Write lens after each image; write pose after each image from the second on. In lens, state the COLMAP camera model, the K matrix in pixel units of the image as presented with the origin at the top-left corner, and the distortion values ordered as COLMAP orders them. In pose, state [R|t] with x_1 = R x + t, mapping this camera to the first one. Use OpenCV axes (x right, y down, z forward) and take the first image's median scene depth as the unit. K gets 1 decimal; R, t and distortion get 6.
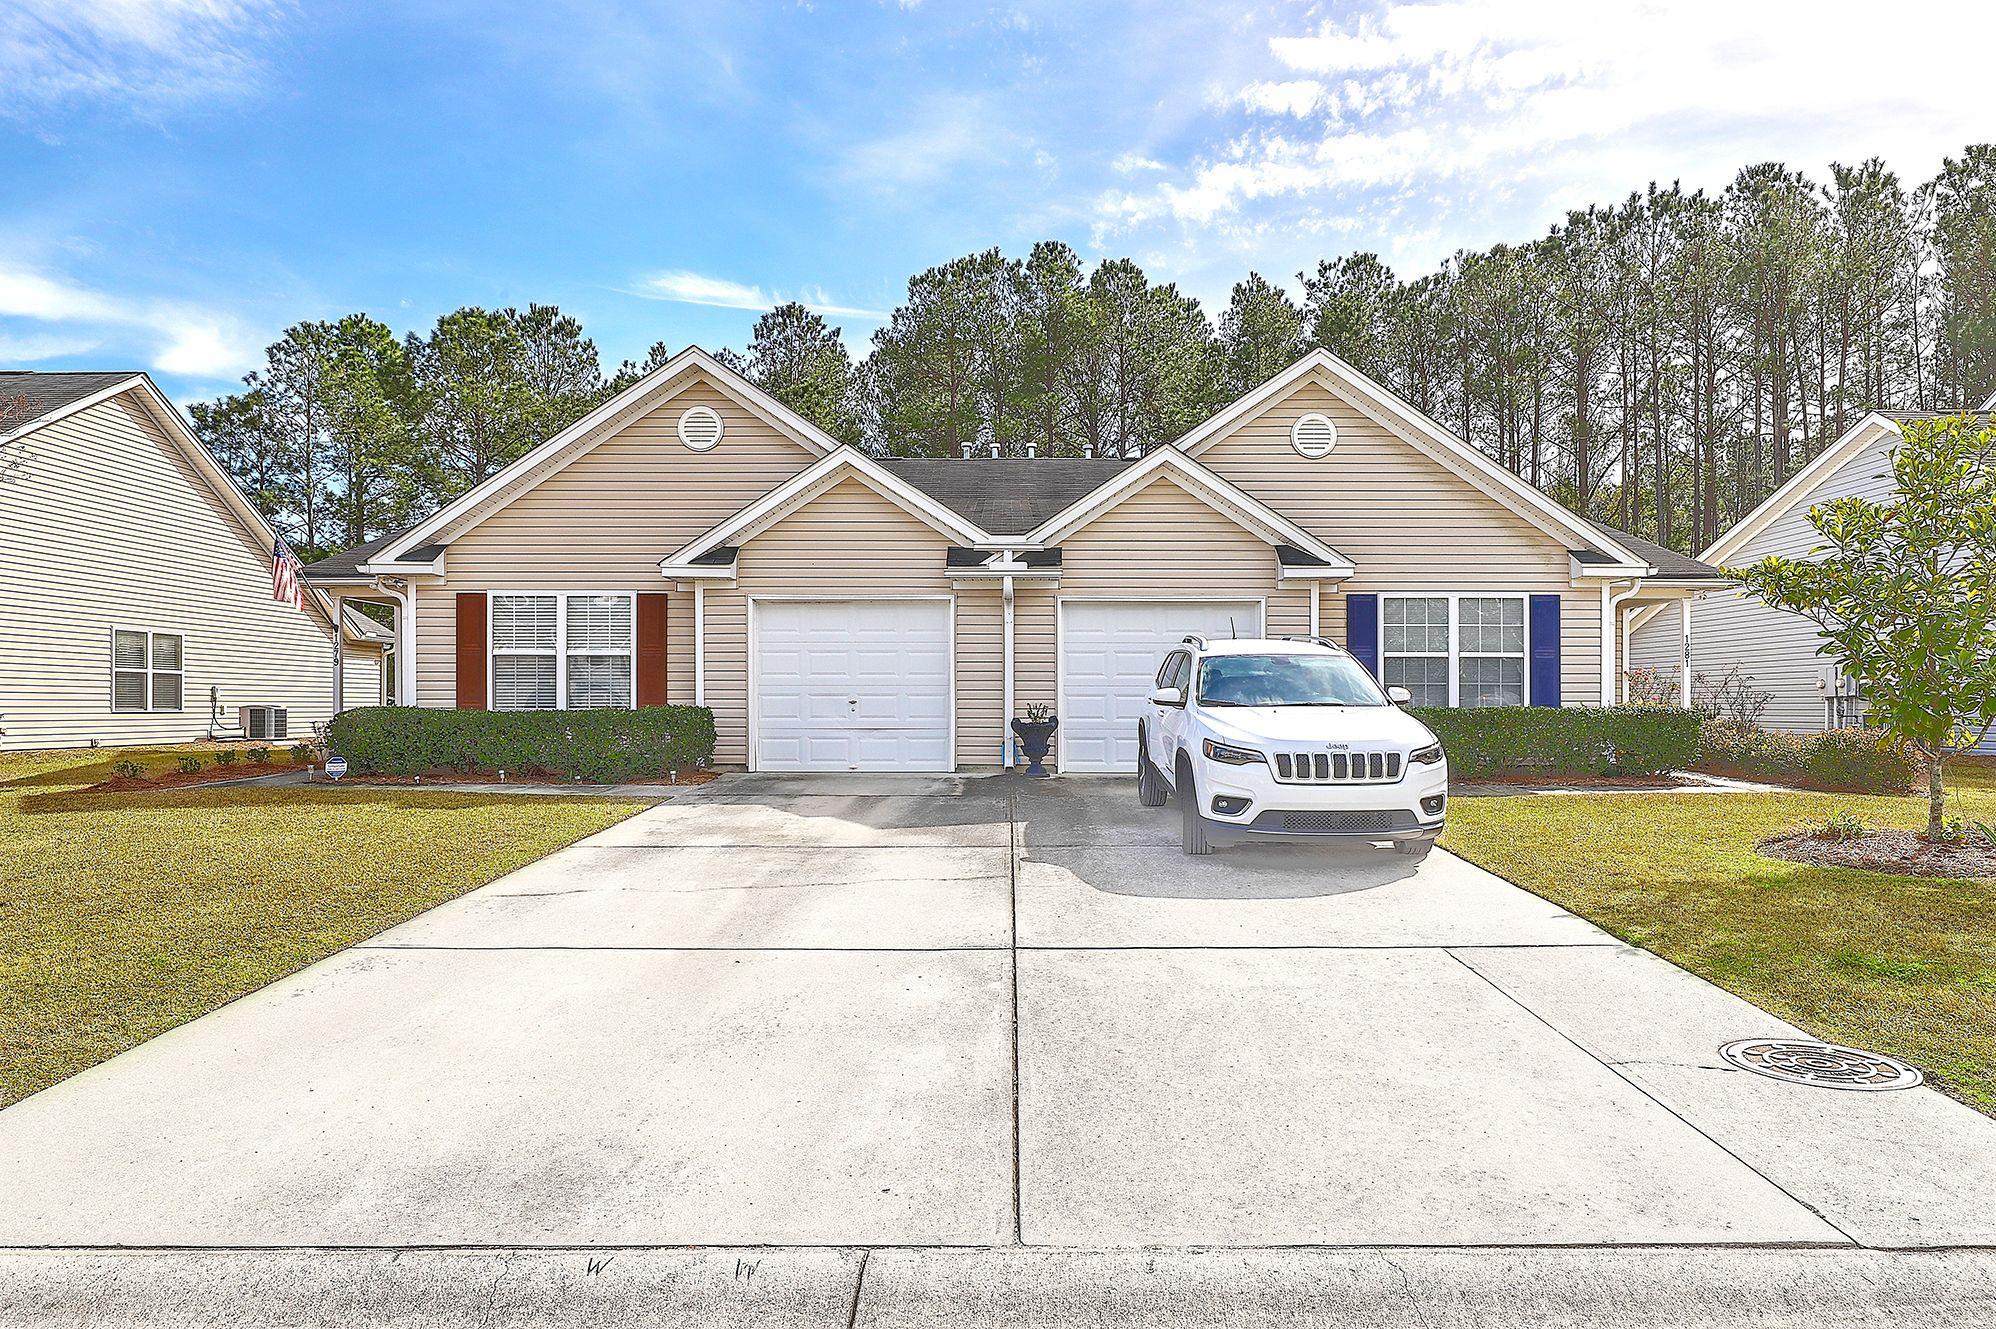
lens RADIAL K [[1233.8, 0, 1028.9], [0, 1233.8, 666.8], [0, 0, 1]] dist [0.001204, -0.001101]
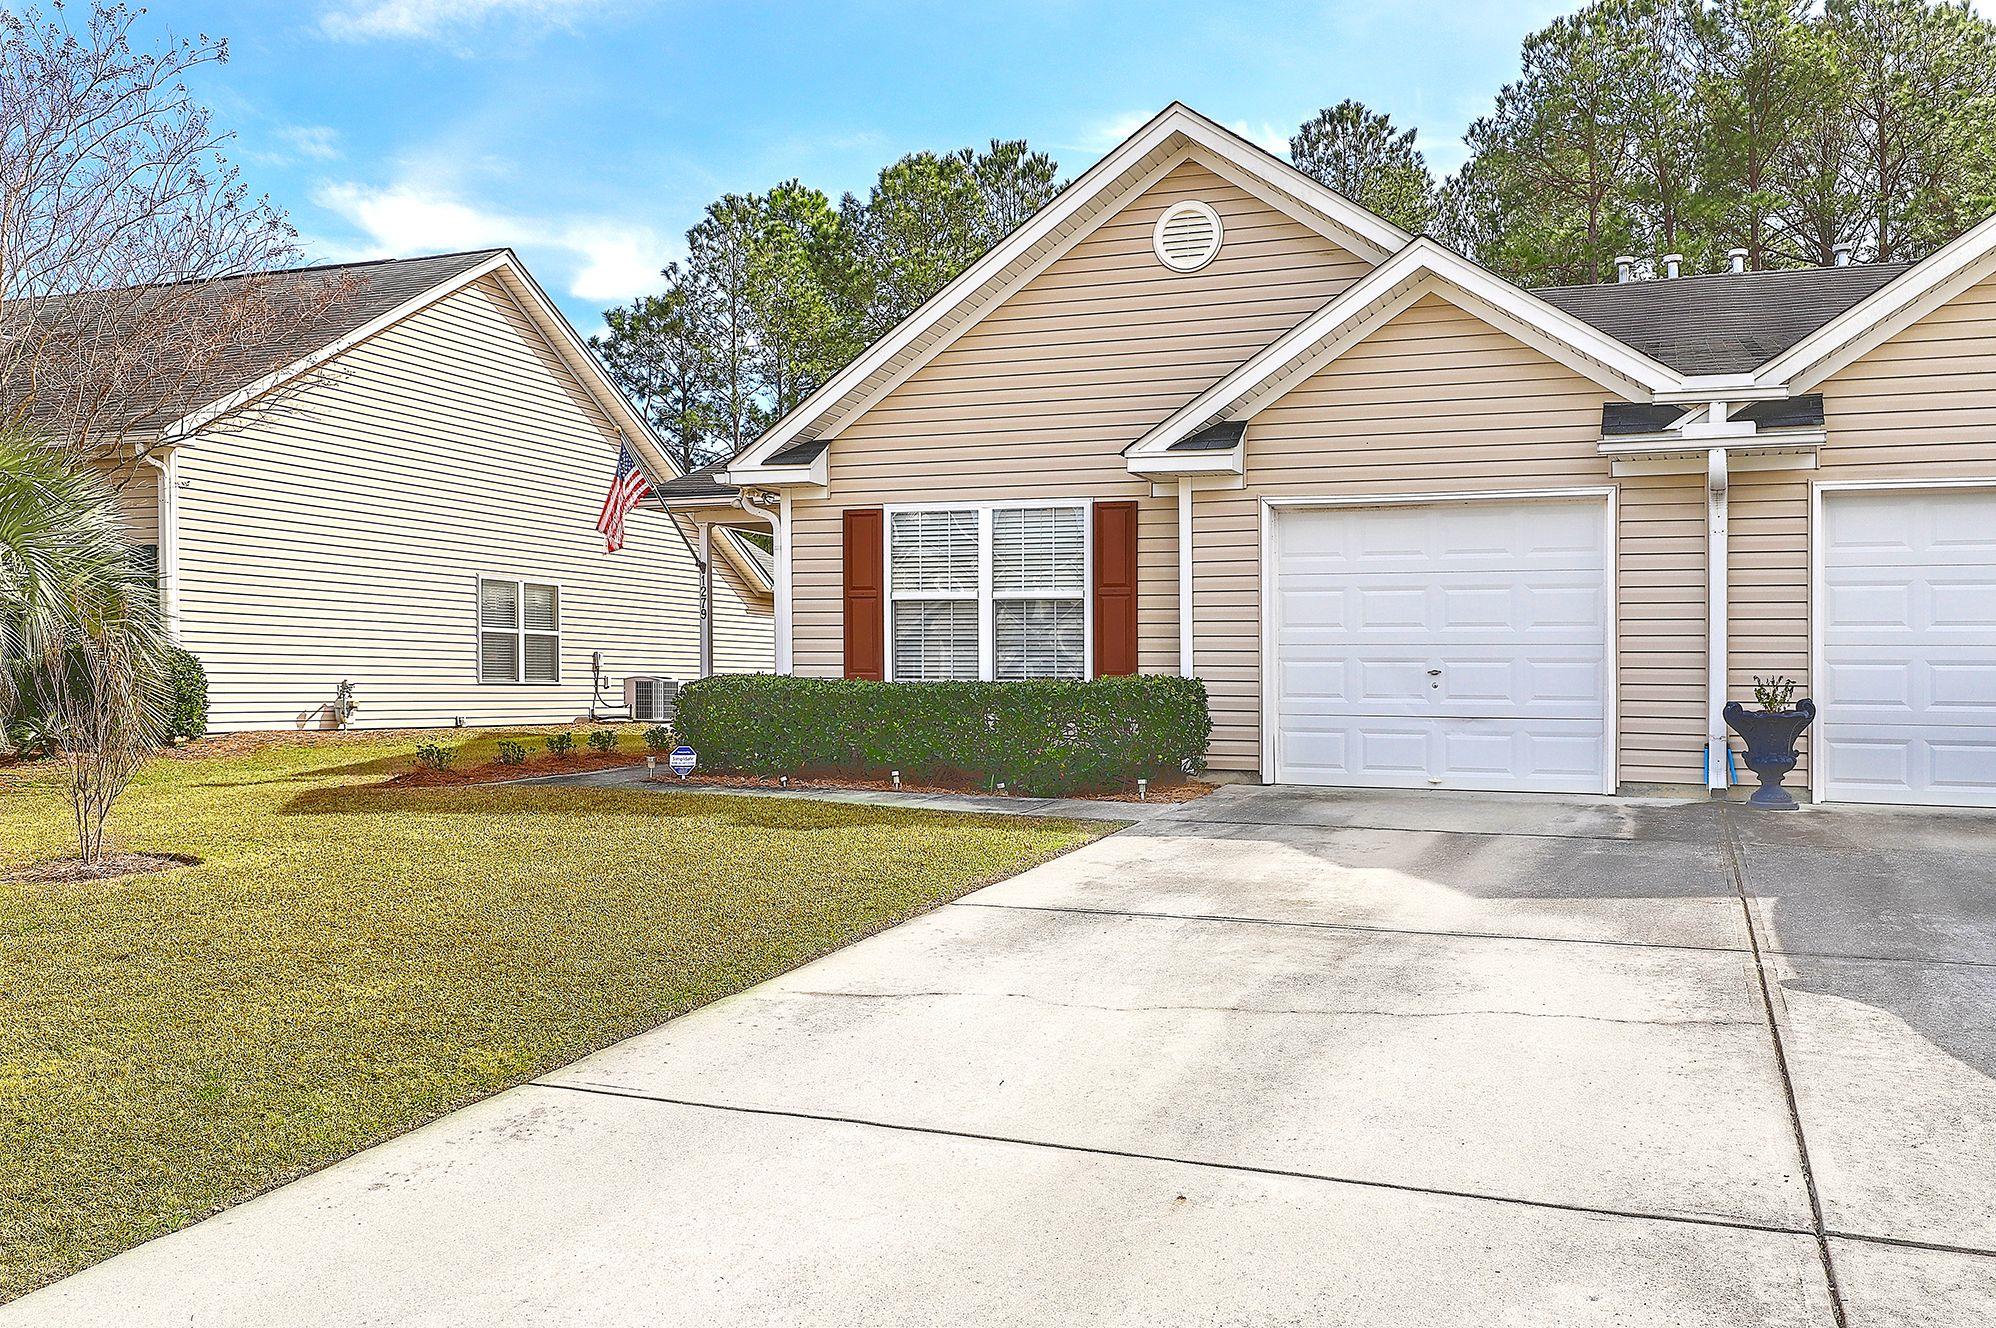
lens RADIAL K [[1710.2, 0, 1006.9], [0, 1710.2, 665.7], [0, 0, 1]] dist [0.001519, -0.006422]
pose [[0.925981, 0.003486, -0.377554, -0.014476], [0.003513, 0.999835, 0.017848, 0.006585], [0.377554, -0.017853, 0.925815, 0.103618]]
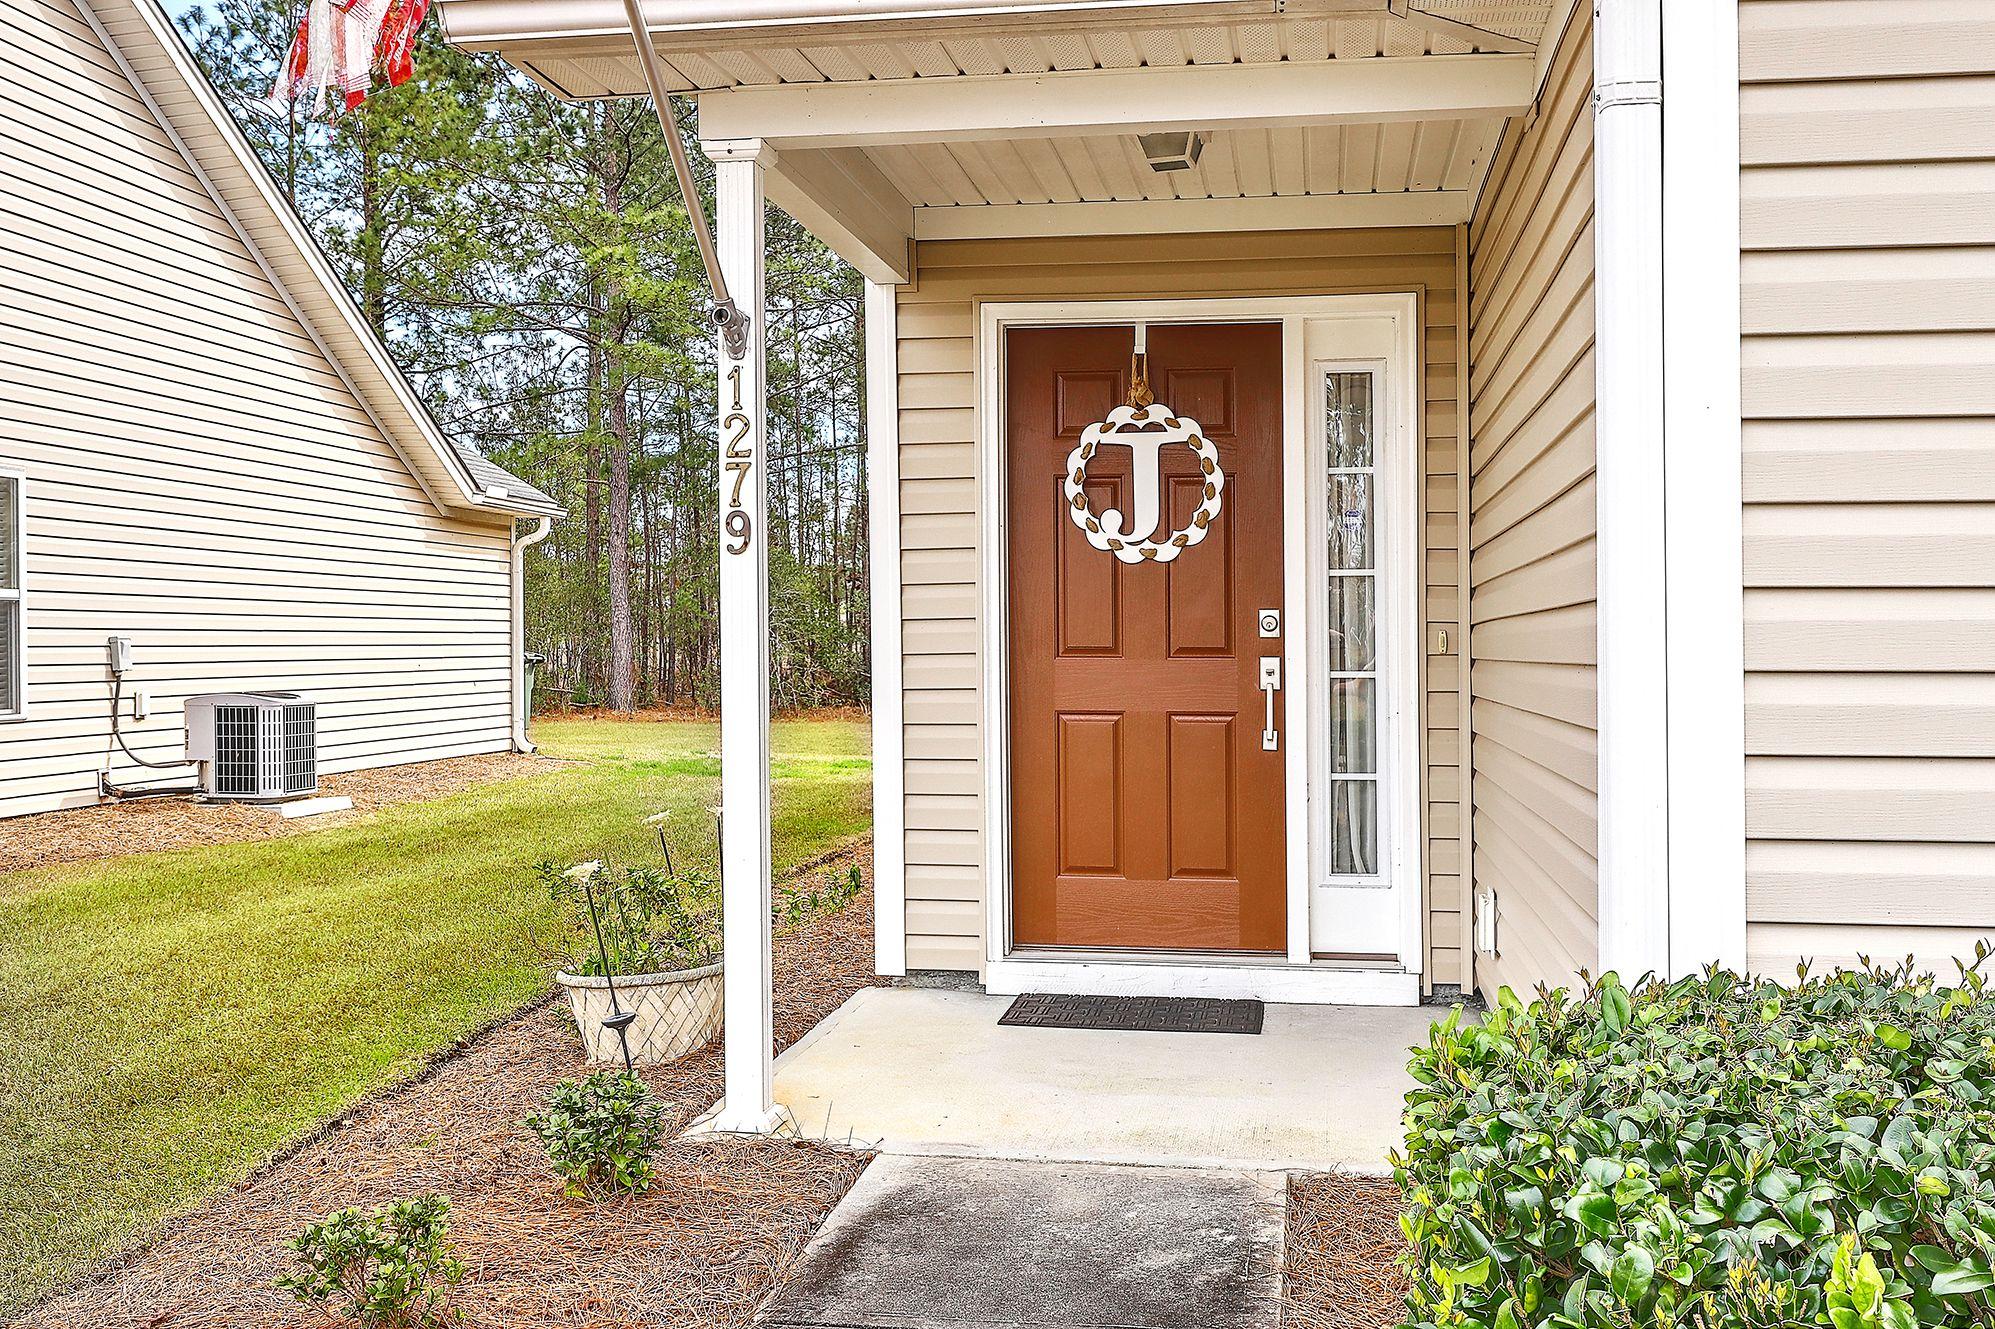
lens RADIAL K [[1915.5, 0, 1001.0], [0, 1915.5, 661.7], [0, 0, 1]] dist [0.008870, -0.114463]
pose [[0.987028, 0.005127, -0.160469, -0.358309], [0.001501, 0.999151, 0.041160, 0.002343], [0.160544, -0.040867, 0.986182, 0.556346]]
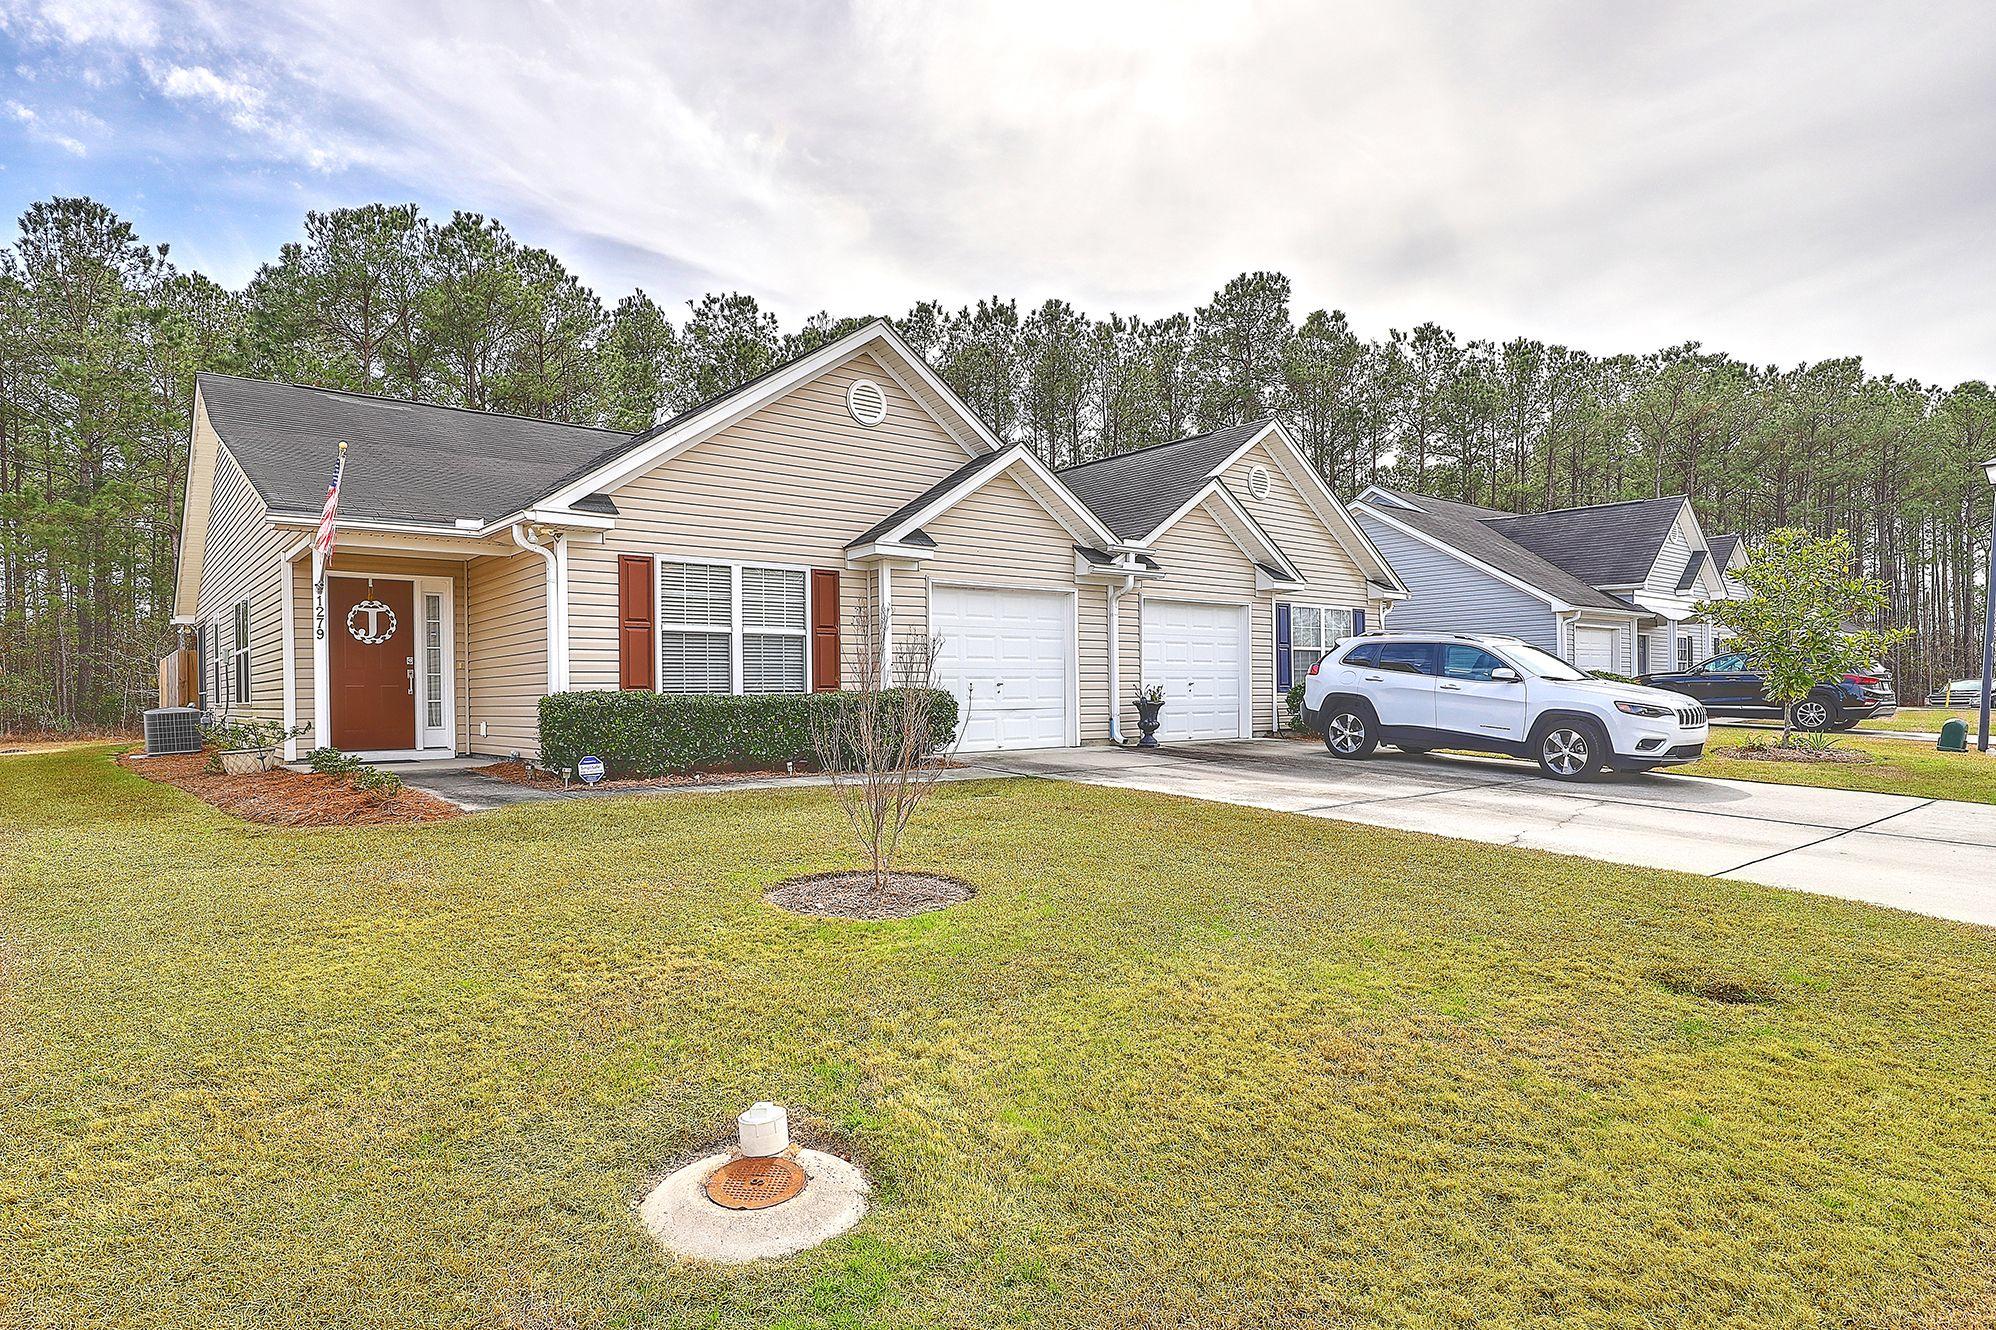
lens RADIAL K [[1098.0, 0, 1023.1], [0, 1098.0, 665.9], [0, 0, 1]] dist [-0.003778, 0.001086]
pose [[0.764716, 0.006375, 0.644336, -0.489336], [-0.007779, 0.999970, -0.000662, 0.008752], [-0.644320, -0.004506, 0.764742, 0.176744]]
